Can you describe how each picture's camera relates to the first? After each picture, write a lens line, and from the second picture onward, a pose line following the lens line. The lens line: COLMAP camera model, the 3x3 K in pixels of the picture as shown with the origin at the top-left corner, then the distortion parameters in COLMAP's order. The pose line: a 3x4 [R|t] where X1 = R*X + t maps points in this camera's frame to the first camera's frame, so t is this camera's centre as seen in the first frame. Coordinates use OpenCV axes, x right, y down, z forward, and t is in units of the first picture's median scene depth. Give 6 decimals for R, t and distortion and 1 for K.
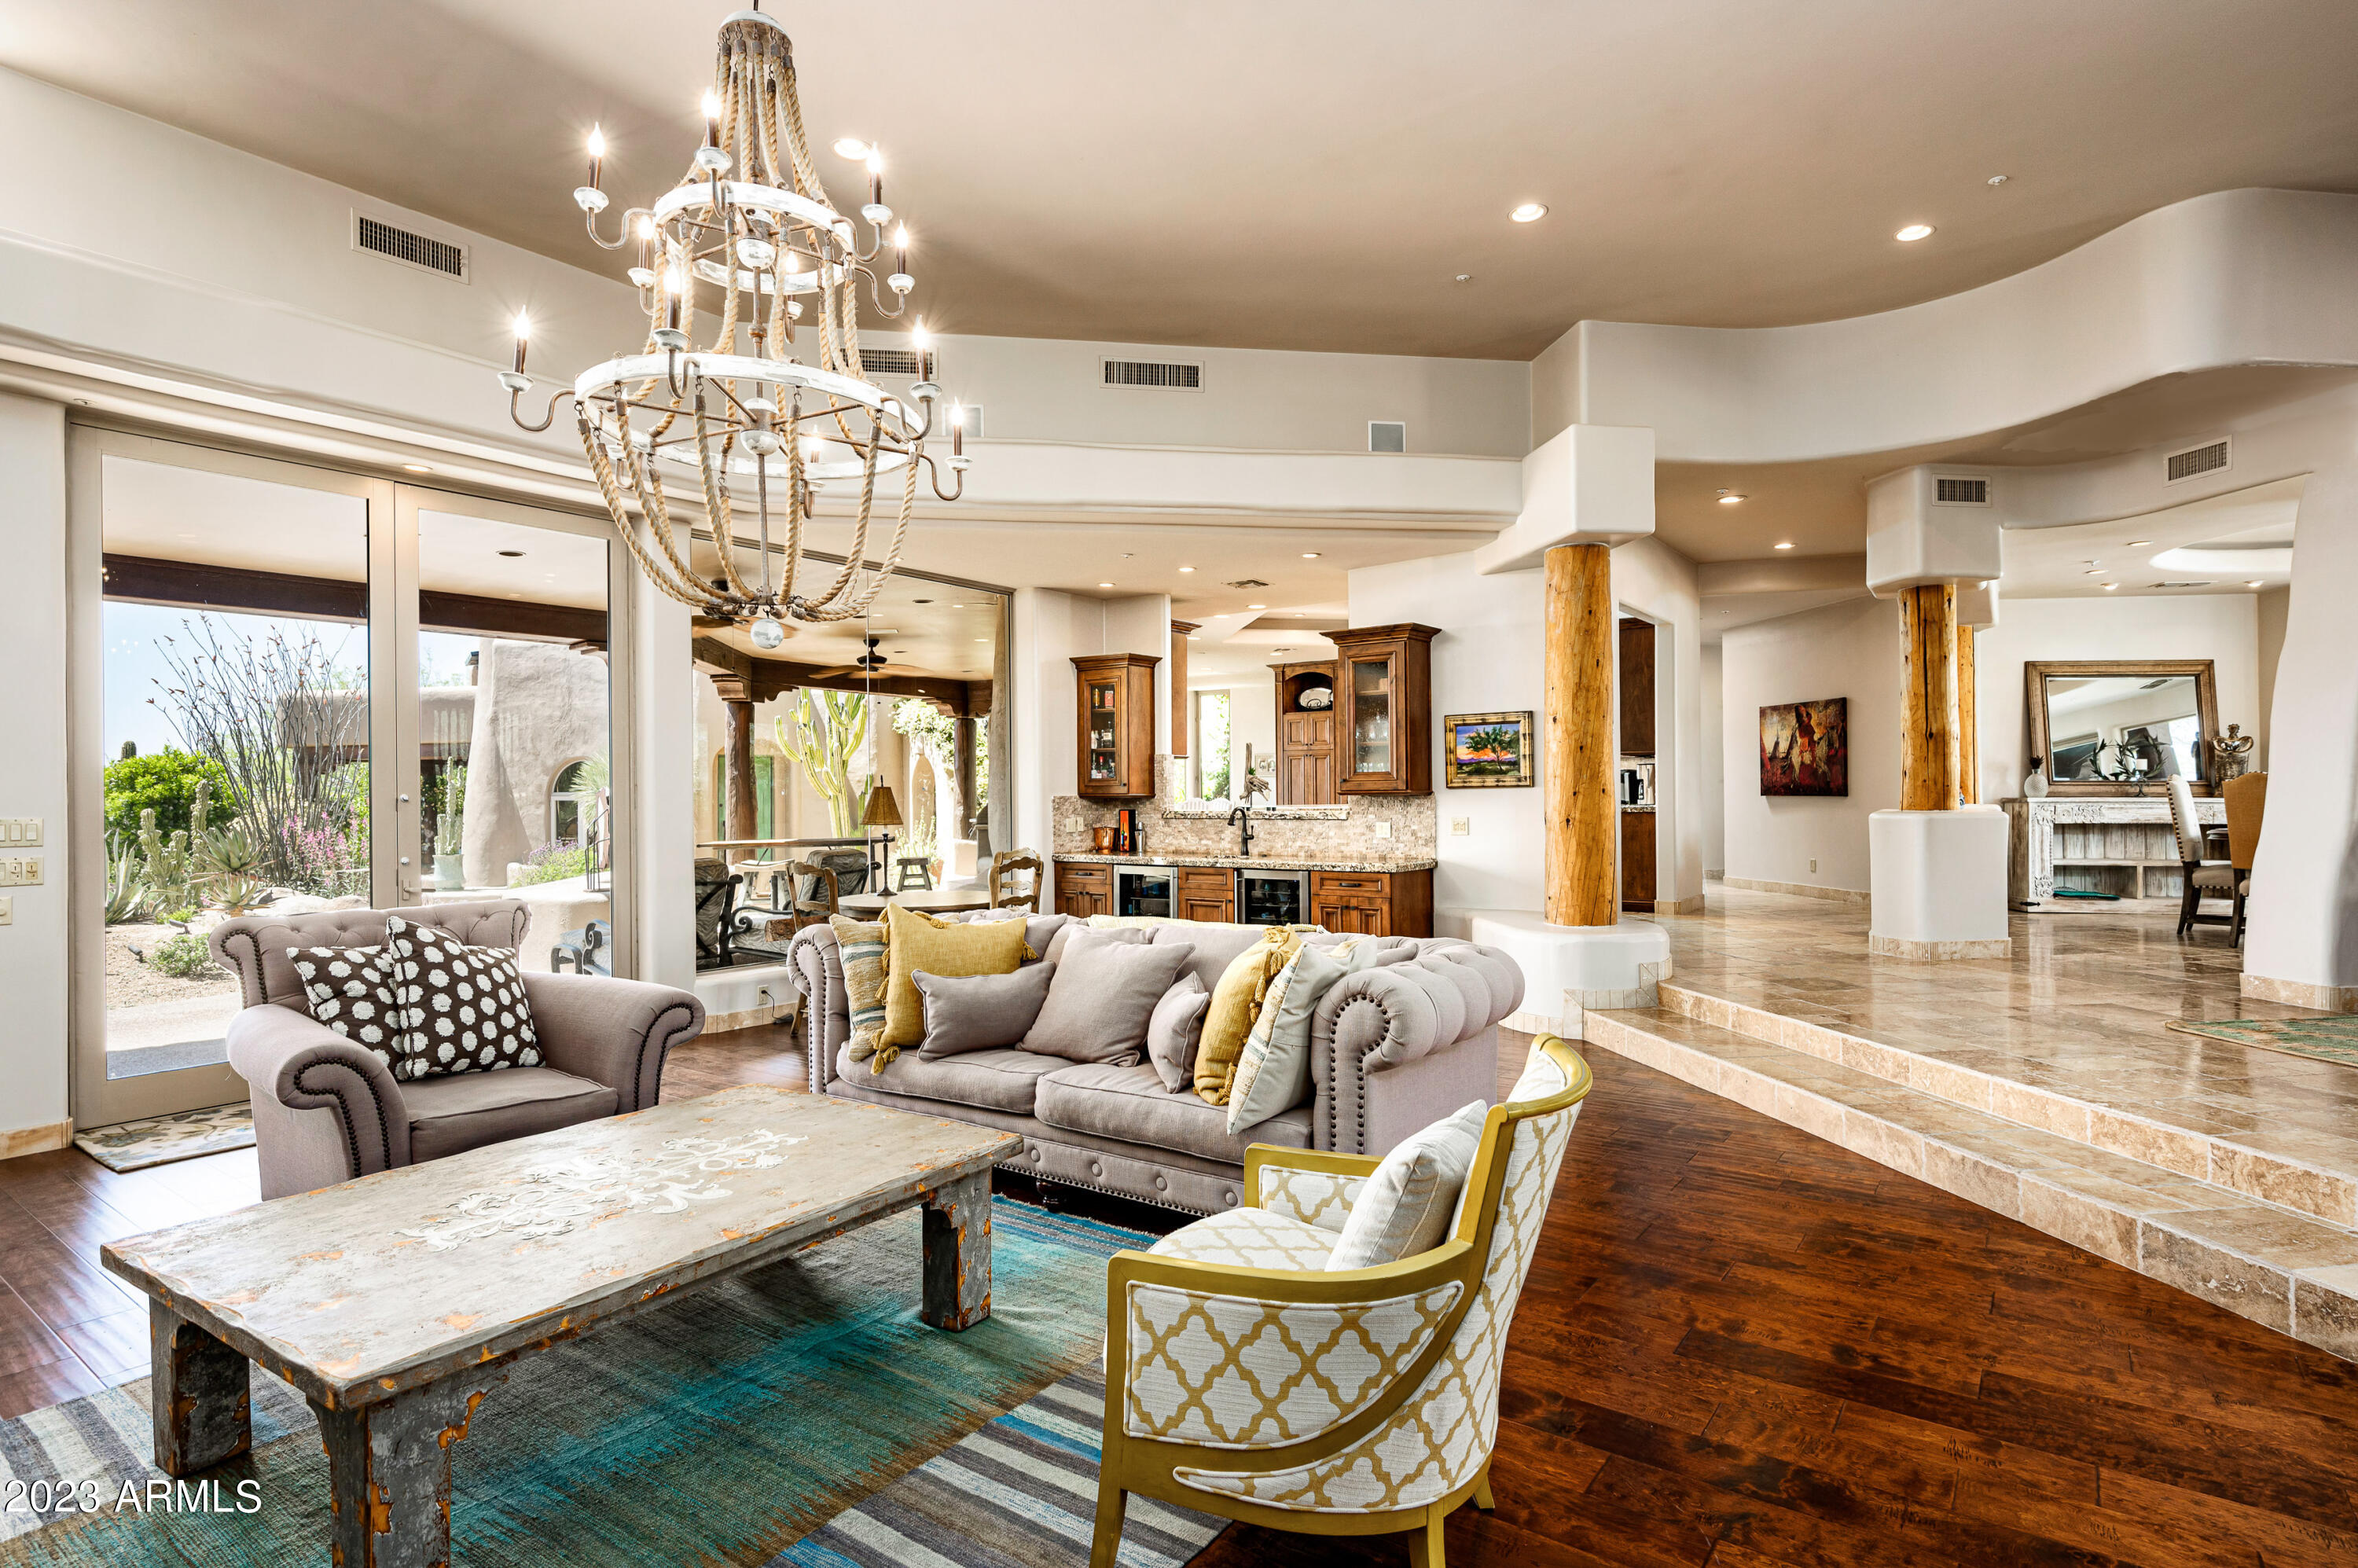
lens RADIAL K [[1198.1, 0, 1184.2], [0, 1198.1, 784.0], [0, 0, 1]] dist [-0.002174, -0.001346]
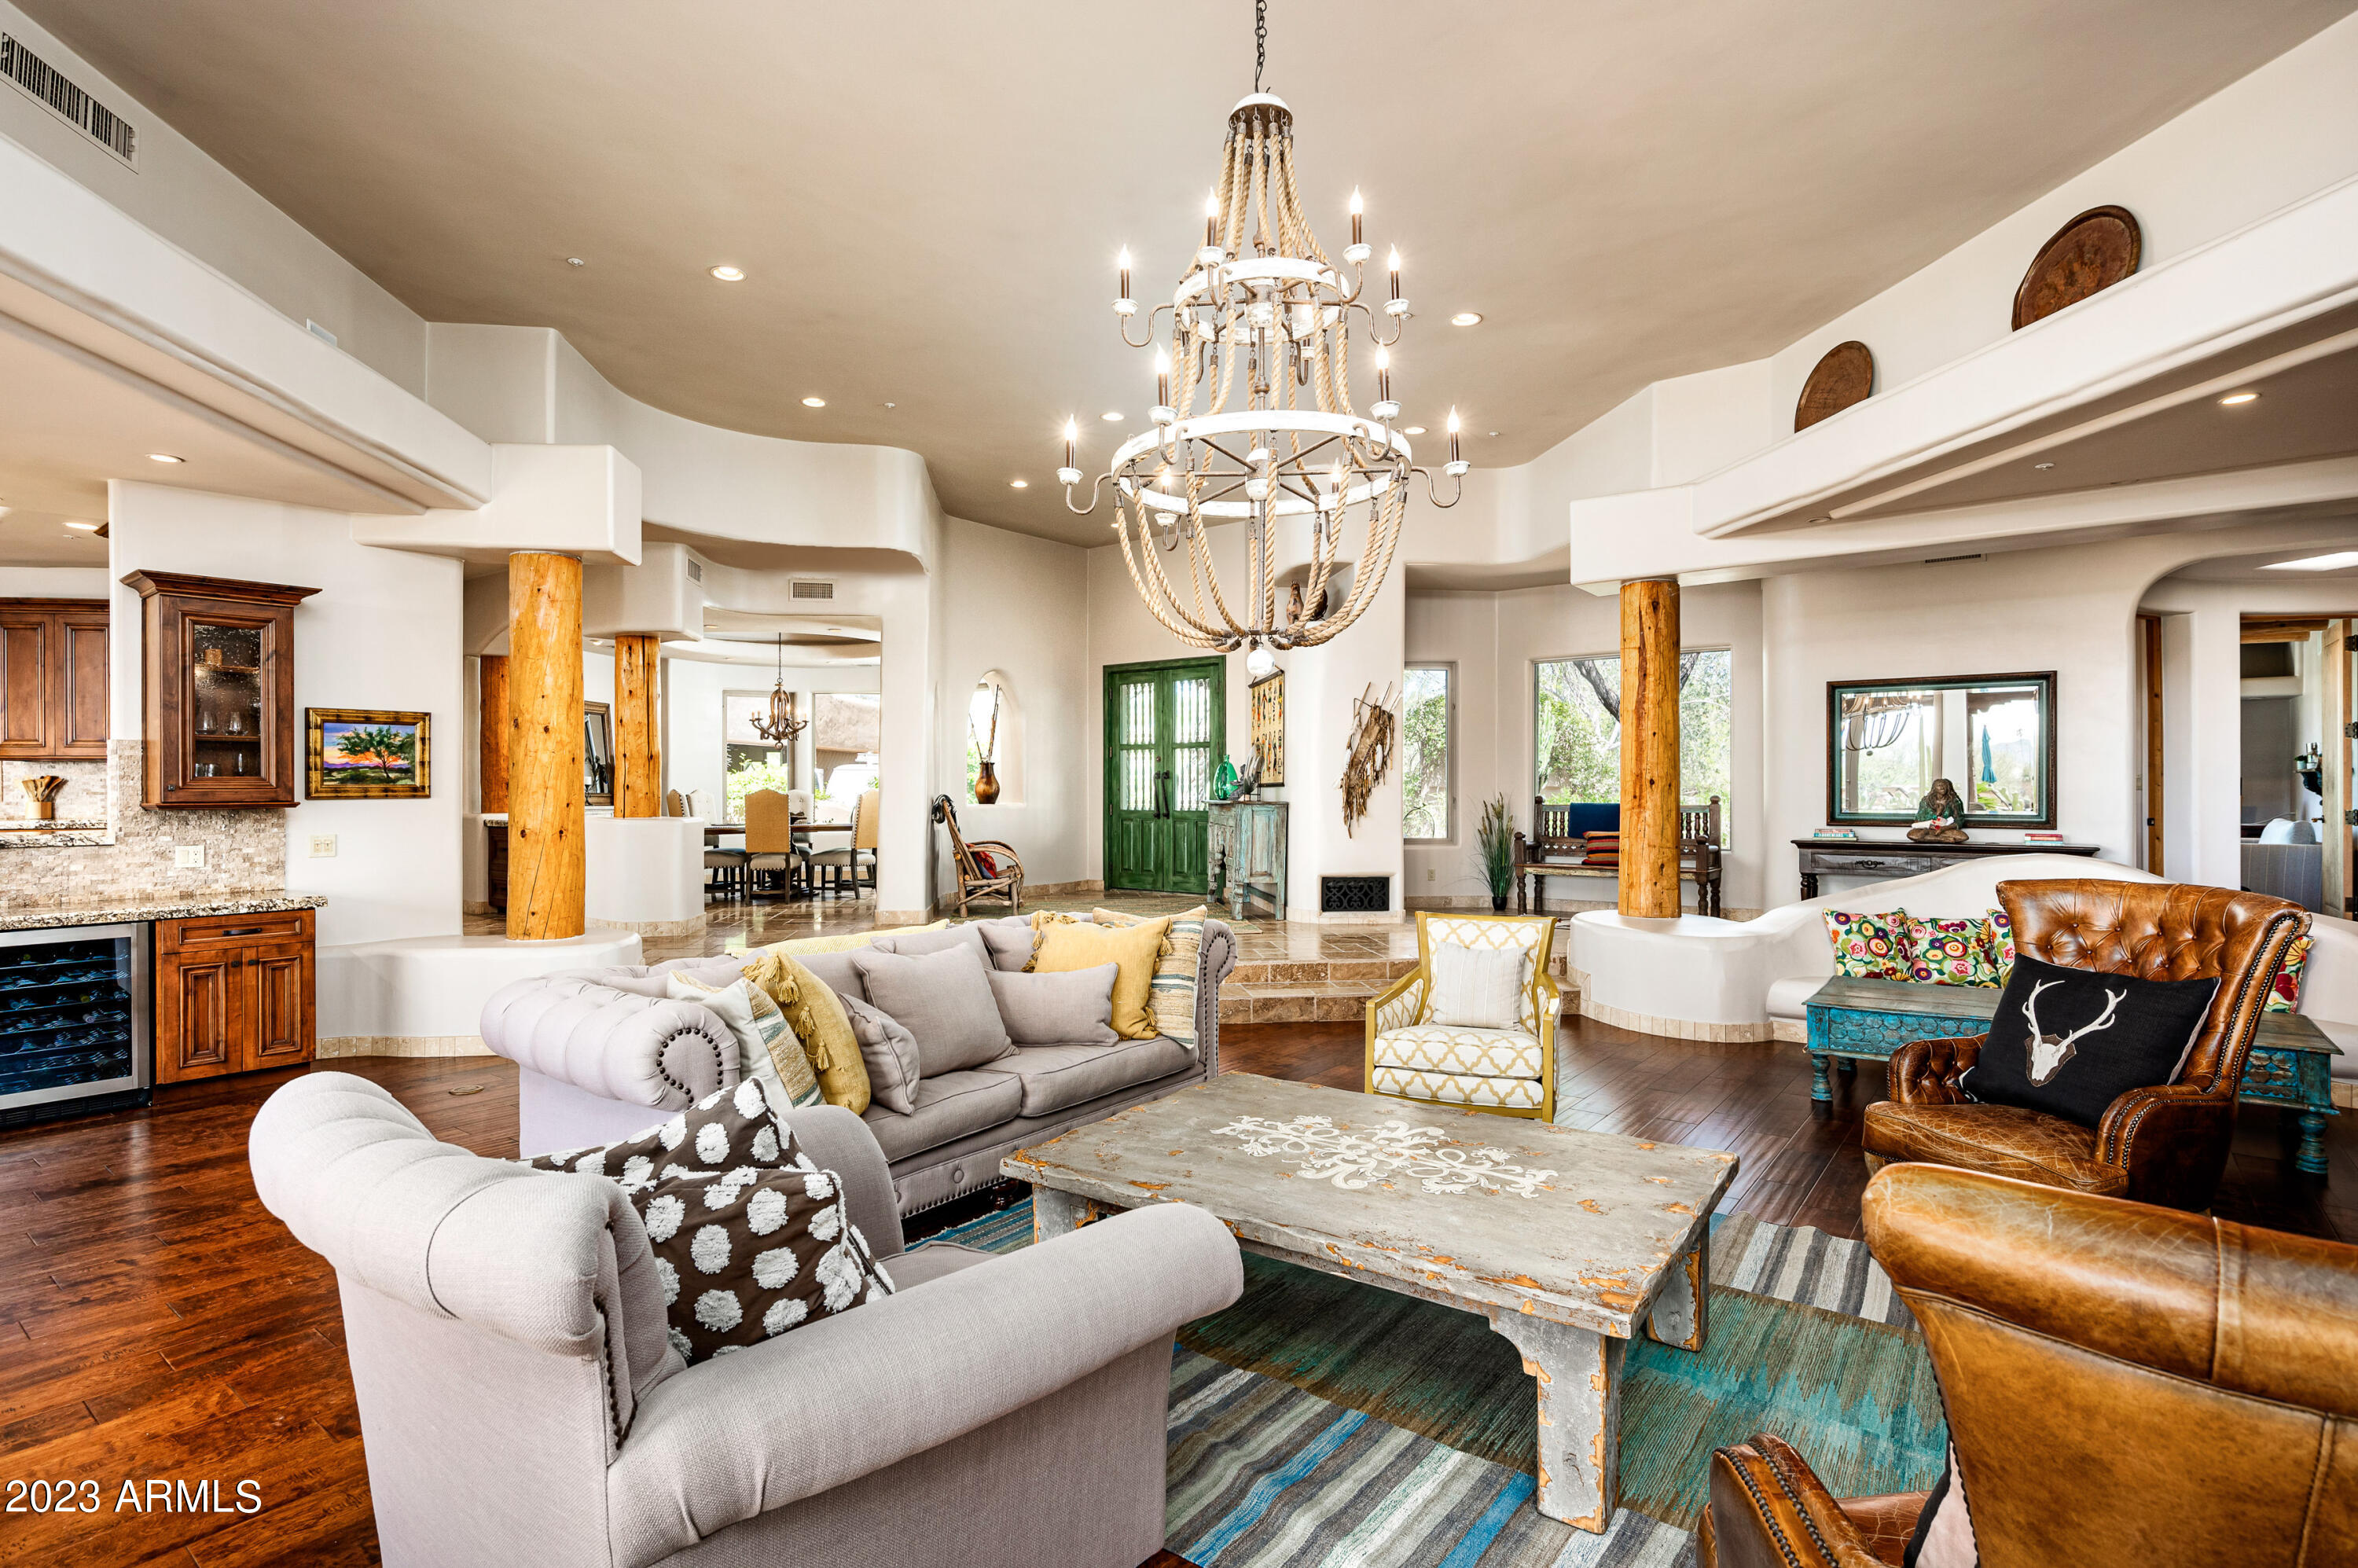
lens RADIAL K [[1155.9, 0, 1189.5], [0, 1155.9, 789.9], [0, 0, 1]] dist [0.009861, 0.000189]
pose [[0.015320, 0.008166, 0.999849, -0.524031], [-0.007767, 0.999937, -0.008047, -0.000871], [-0.999852, -0.007642, 0.015383, 0.386091]]
